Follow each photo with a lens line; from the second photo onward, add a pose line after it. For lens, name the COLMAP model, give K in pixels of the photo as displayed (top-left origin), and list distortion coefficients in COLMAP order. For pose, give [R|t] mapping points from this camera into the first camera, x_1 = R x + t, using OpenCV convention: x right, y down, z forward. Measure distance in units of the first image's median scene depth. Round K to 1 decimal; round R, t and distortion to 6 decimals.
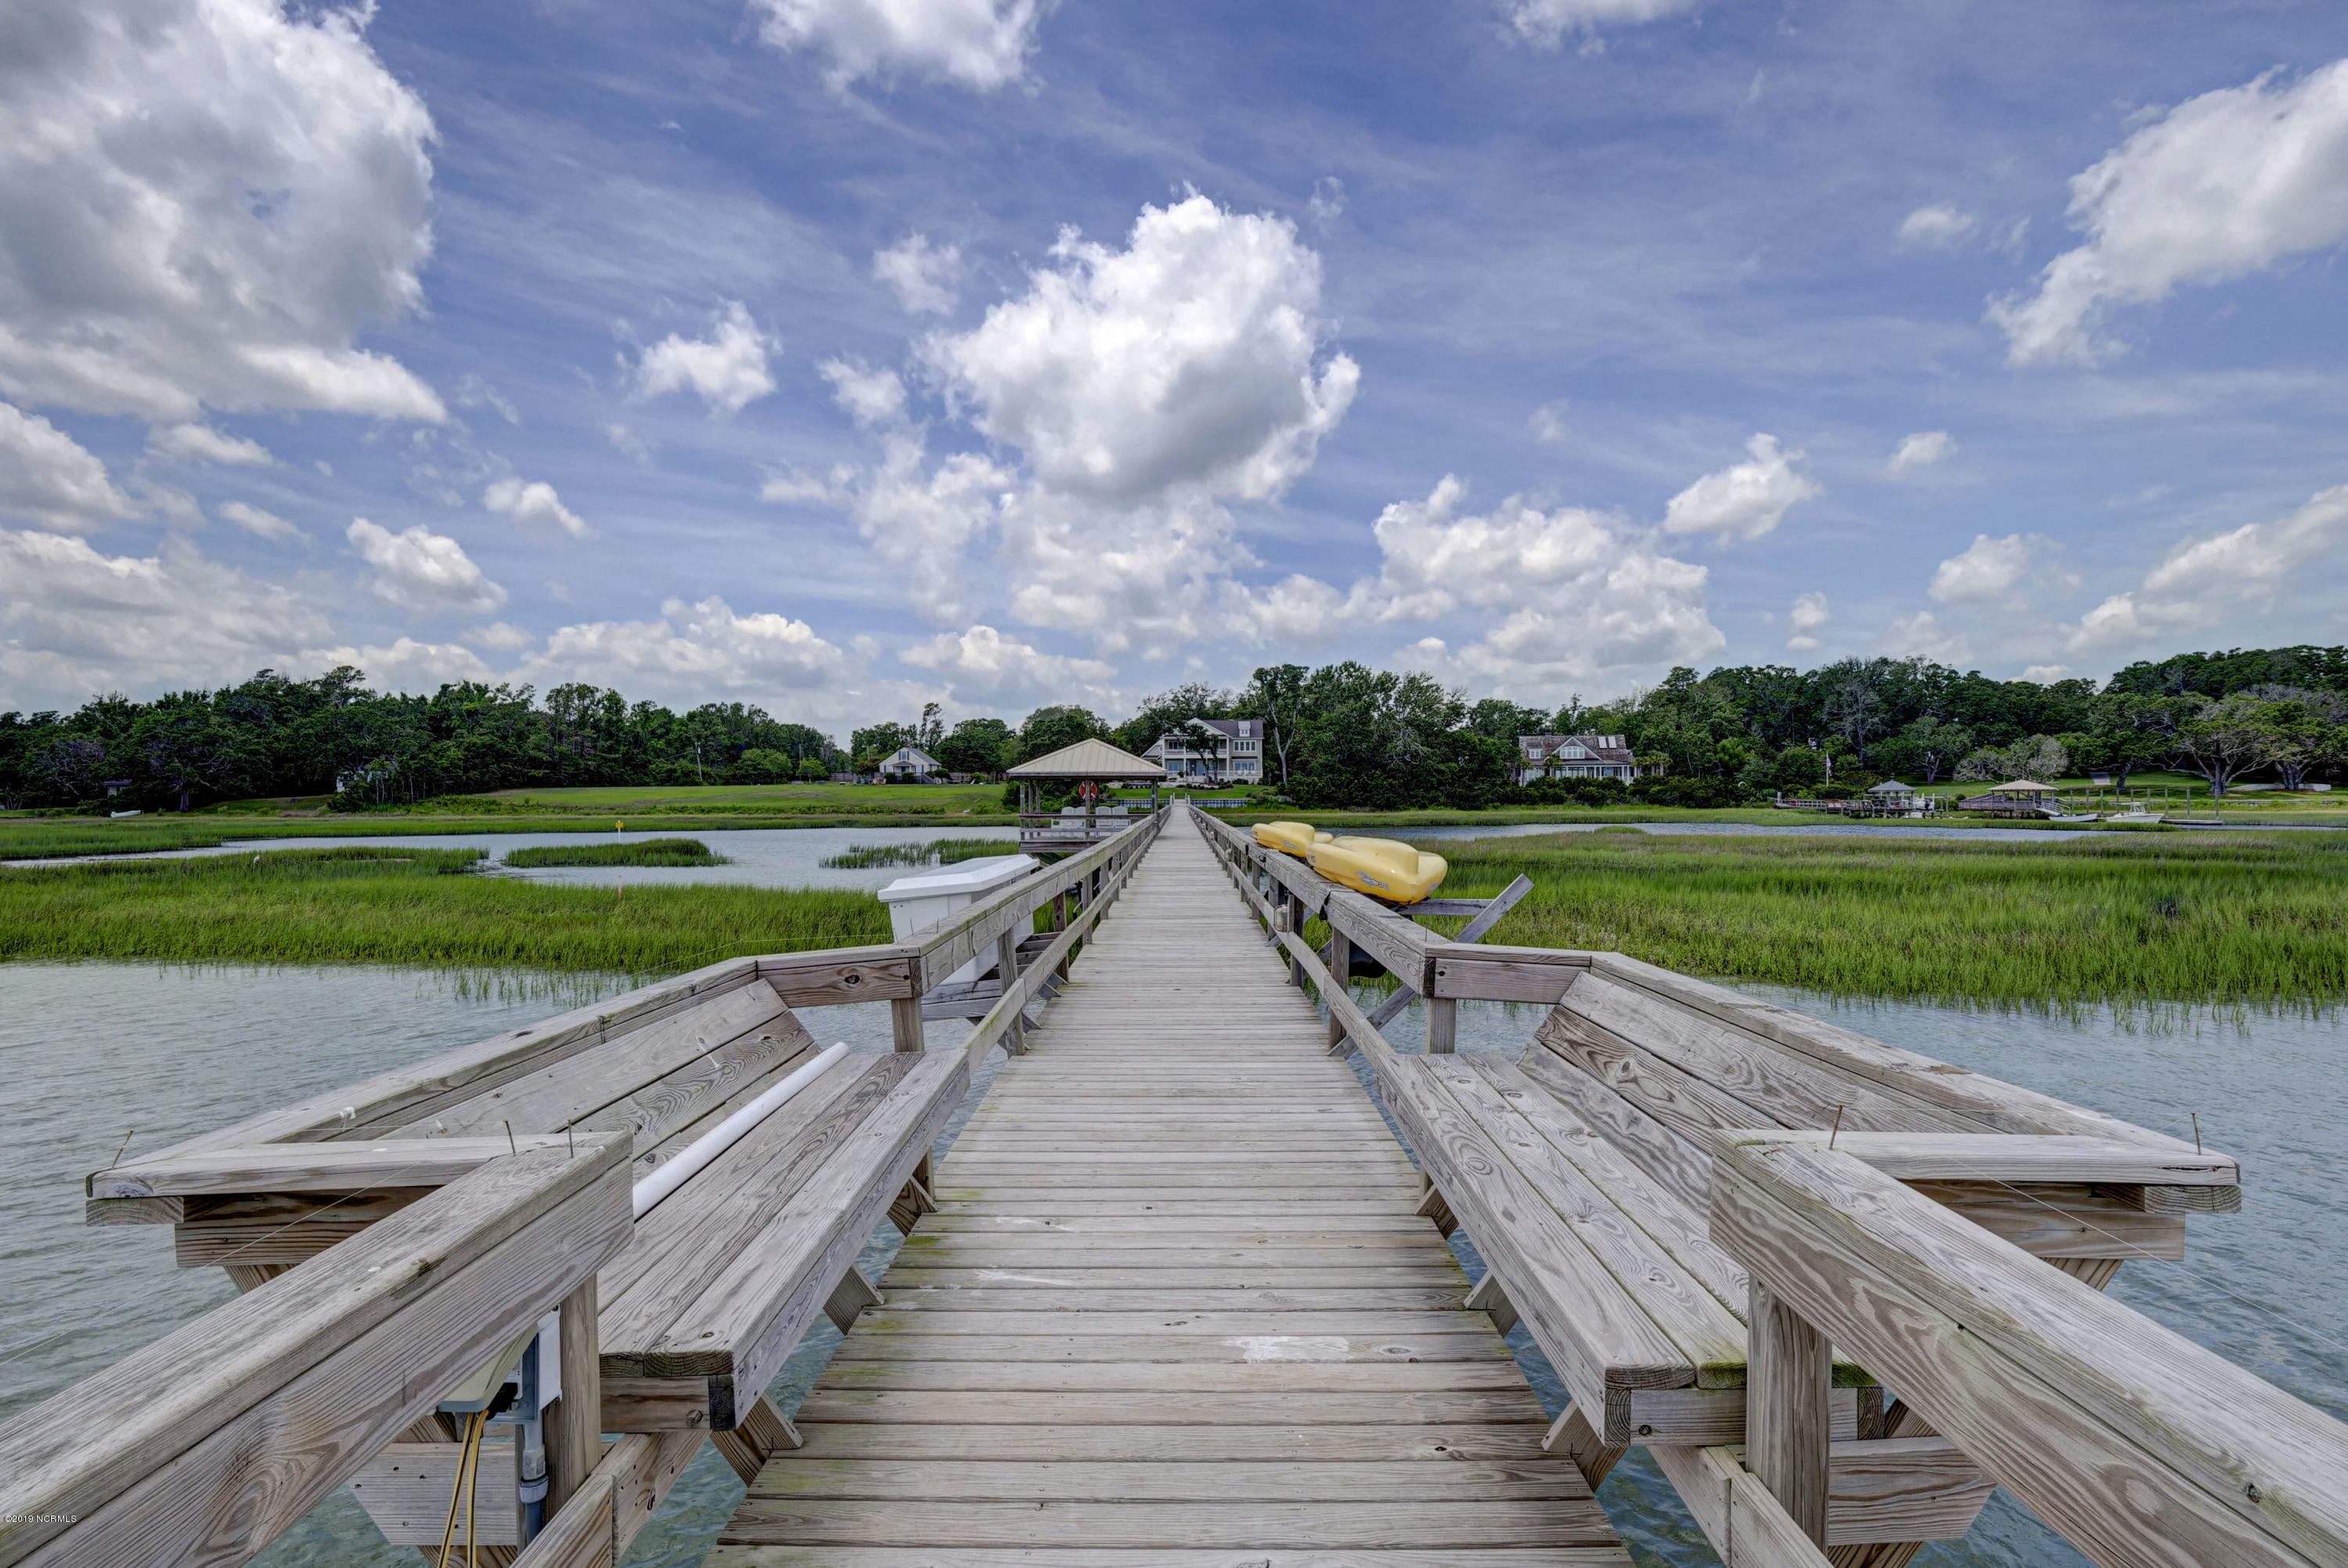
lens RADIAL K [[1148.5, 0, 1175.1], [0, 1148.5, 790.7], [0, 0, 1]] dist [-0.019084, -0.003665]
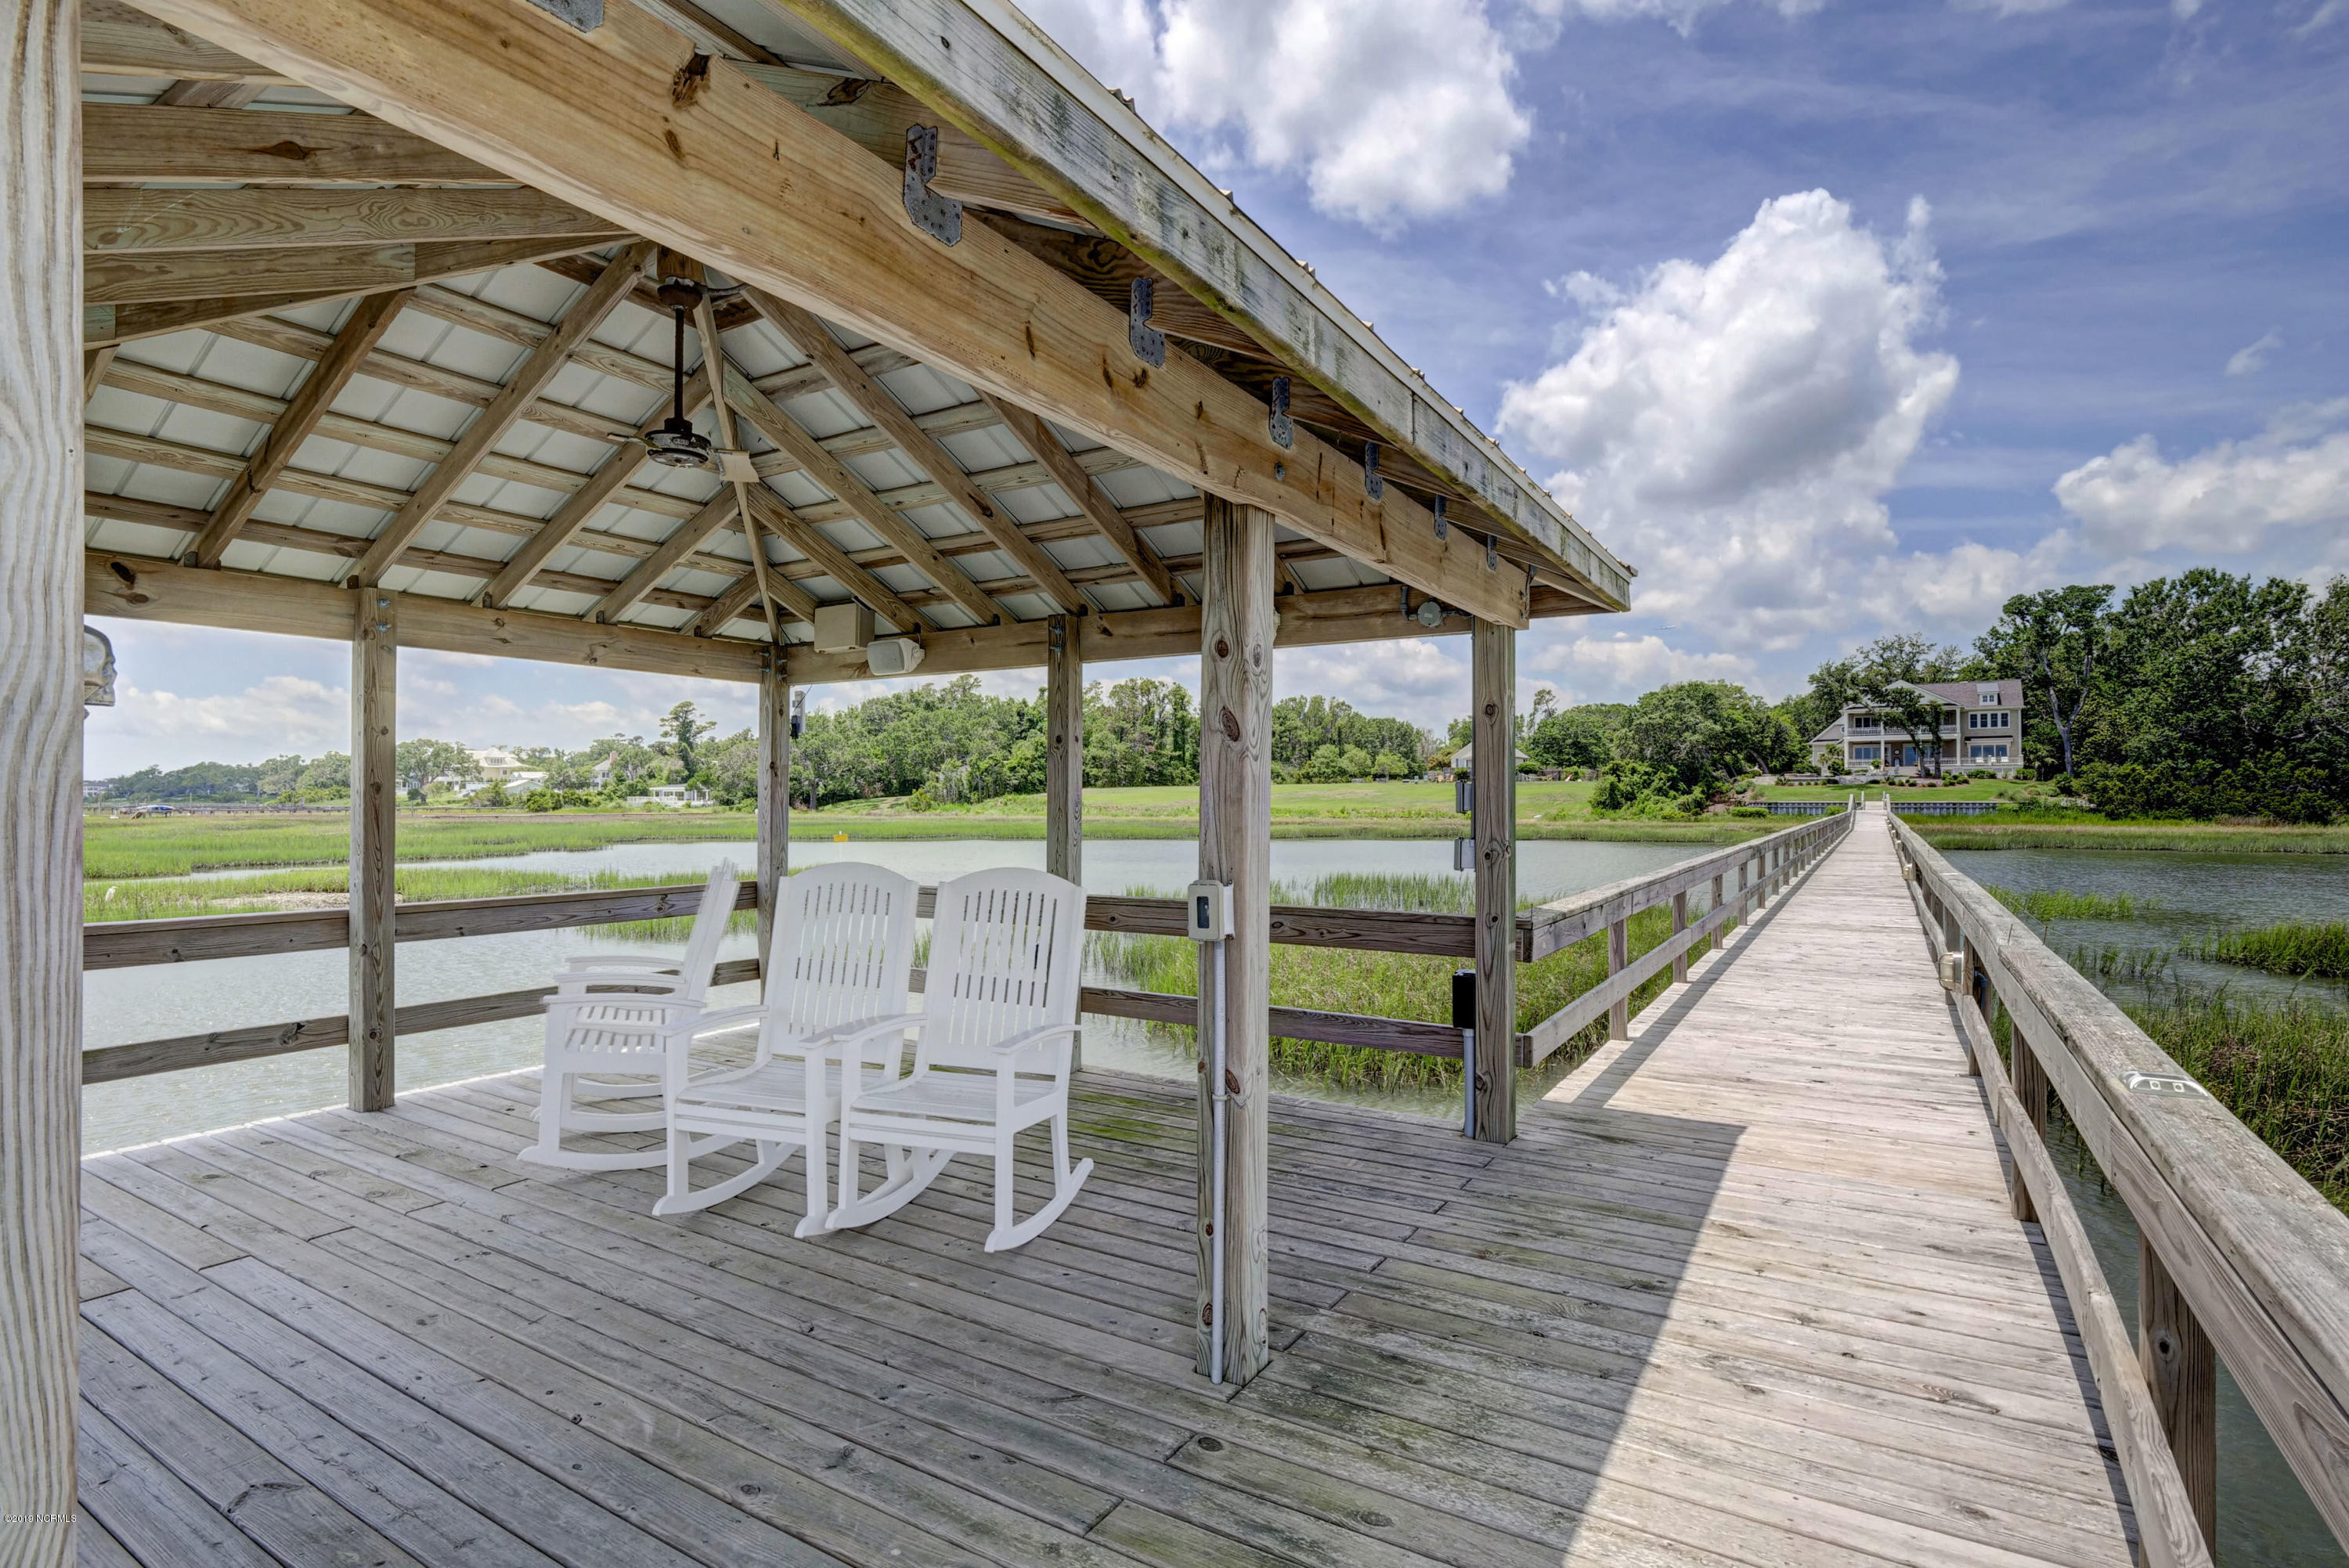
lens RADIAL K [[1149.0, 0, 1182.1], [0, 1149.0, 783.8], [0, 0, 1]] dist [-0.019084, -0.003665]
pose [[0.855758, -0.004473, -0.517356, 0.002816], [0.000476, 0.999969, -0.007858, 0.001734], [0.517375, 0.006479, 0.855734, 0.219593]]
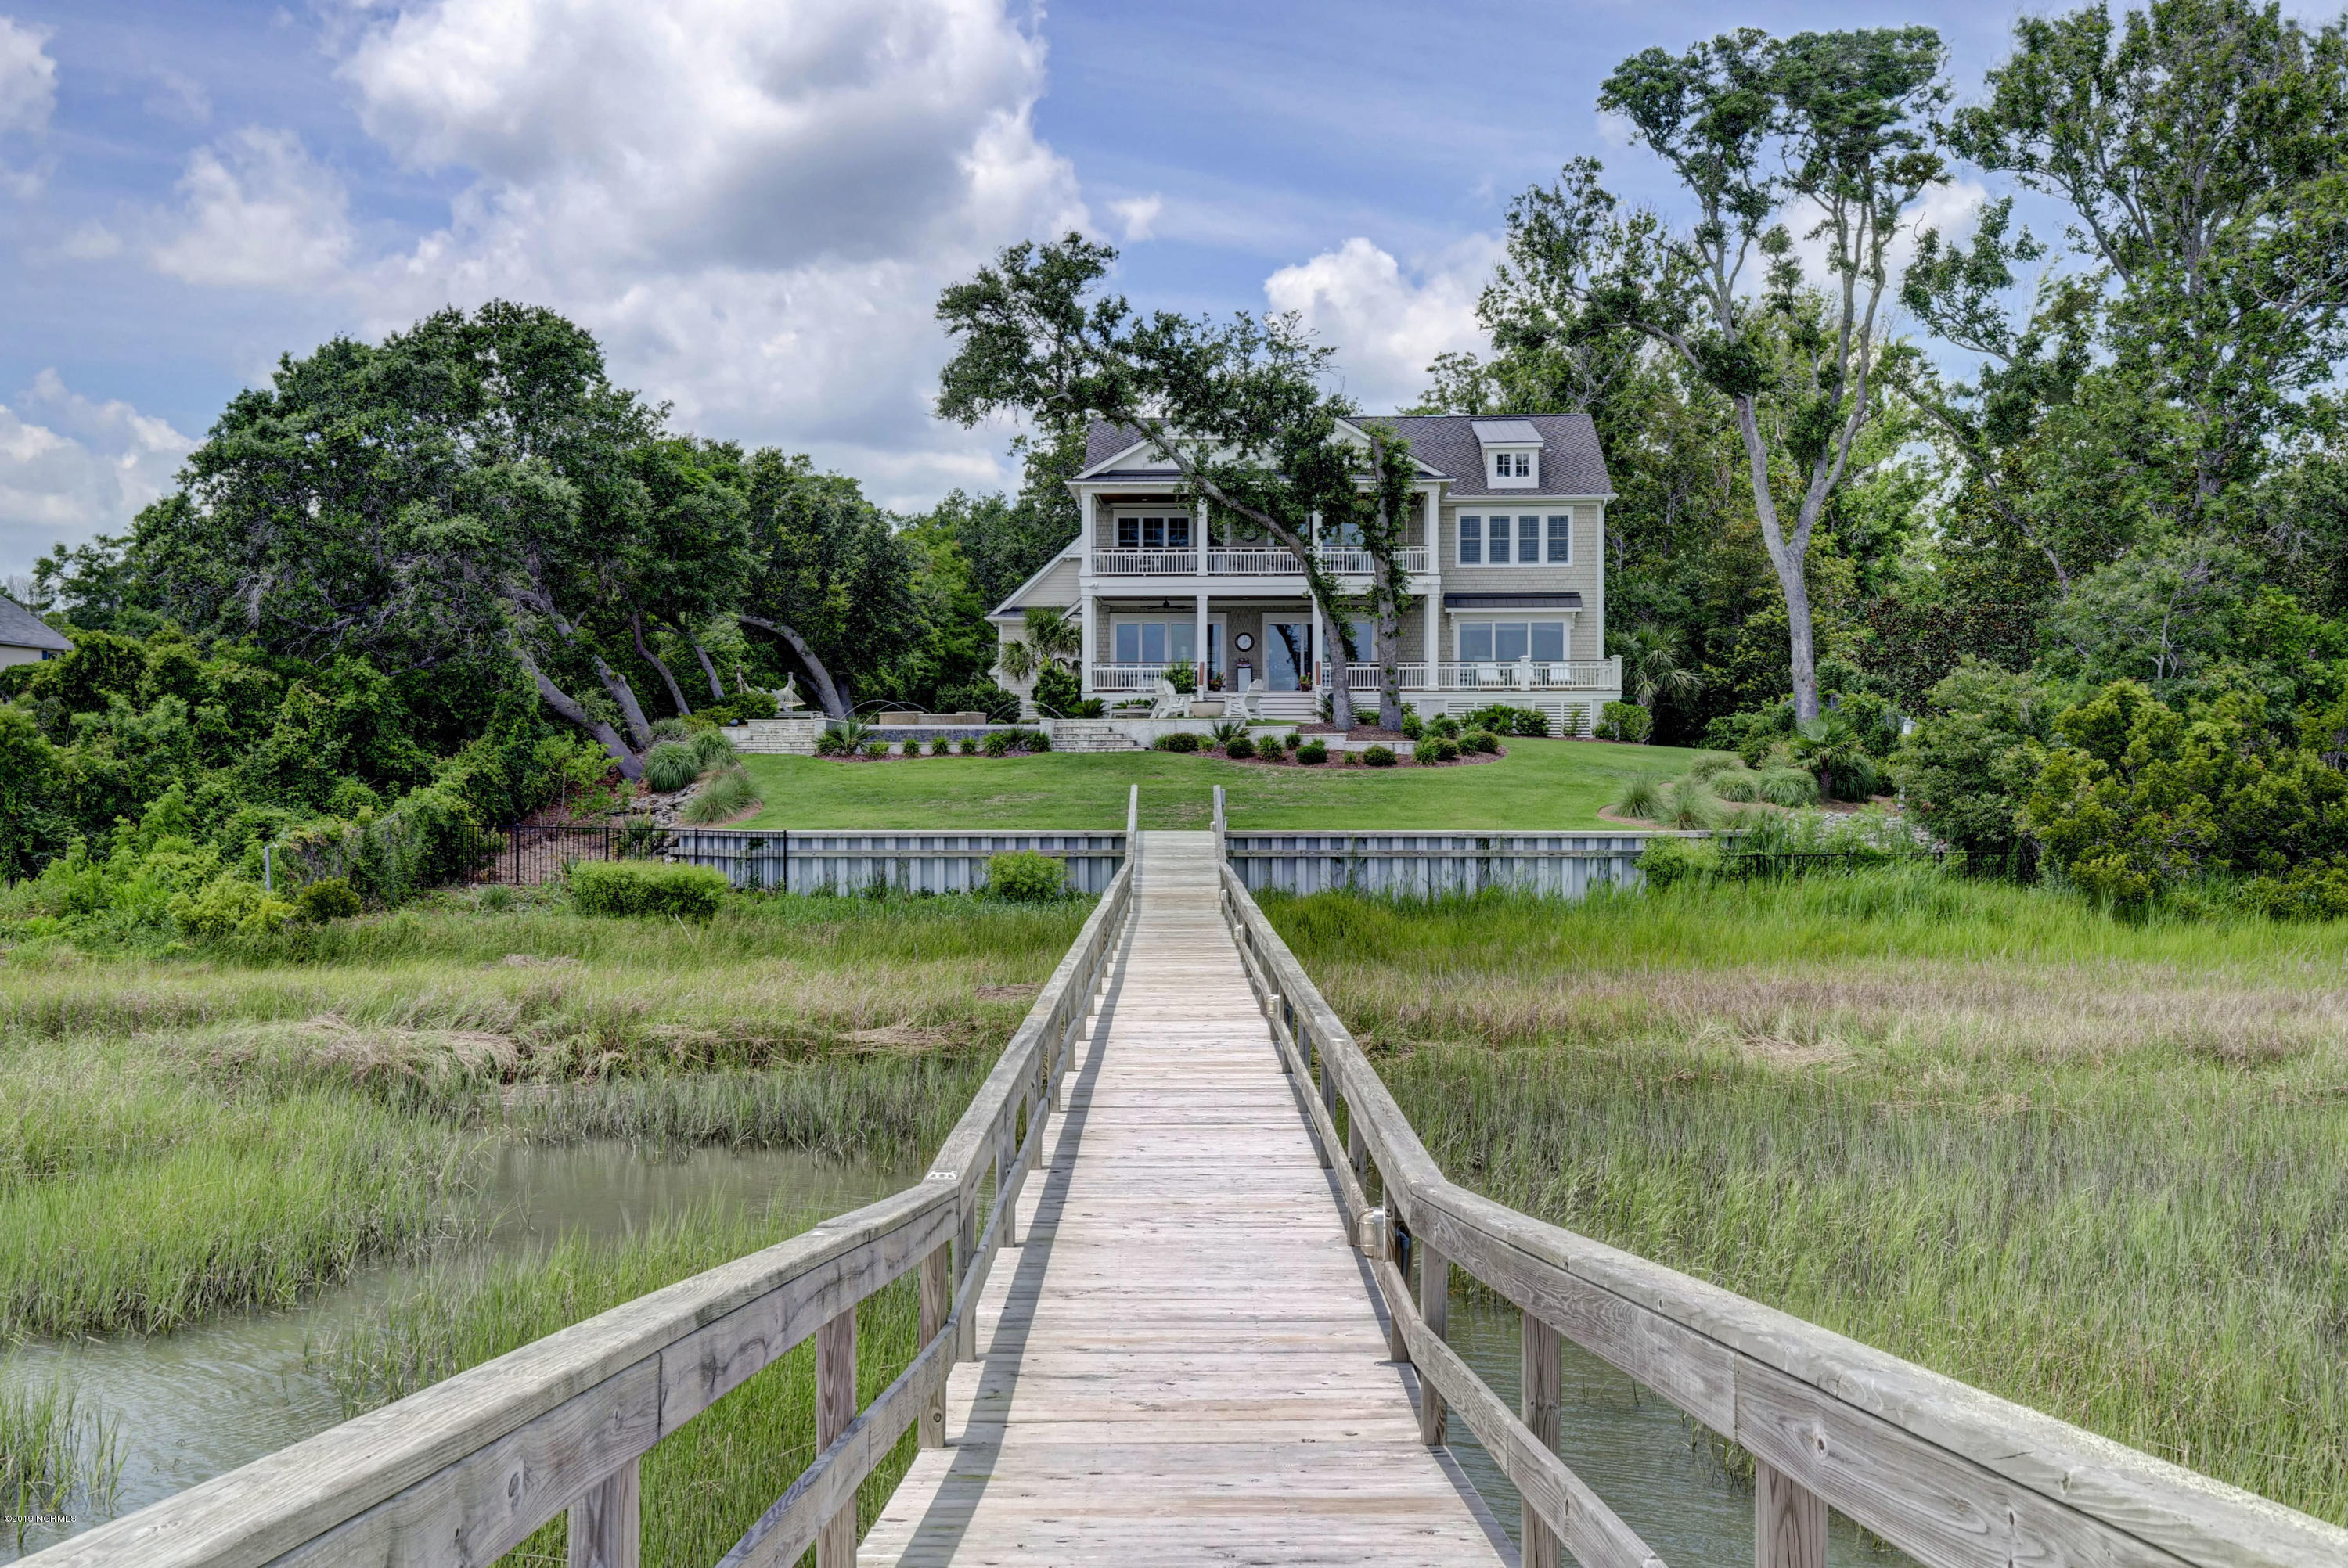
lens RADIAL K [[2483.0, 0, 1171.0], [0, 2483.0, 780.6], [0, 0, 1]] dist [-0.016579, 0.000000]
pose [[0.999967, 0.003790, 0.007176, 0.000429], [-0.003834, 0.999974, 0.006067, -0.001039], [-0.007153, -0.006094, 0.999956, 0.618473]]
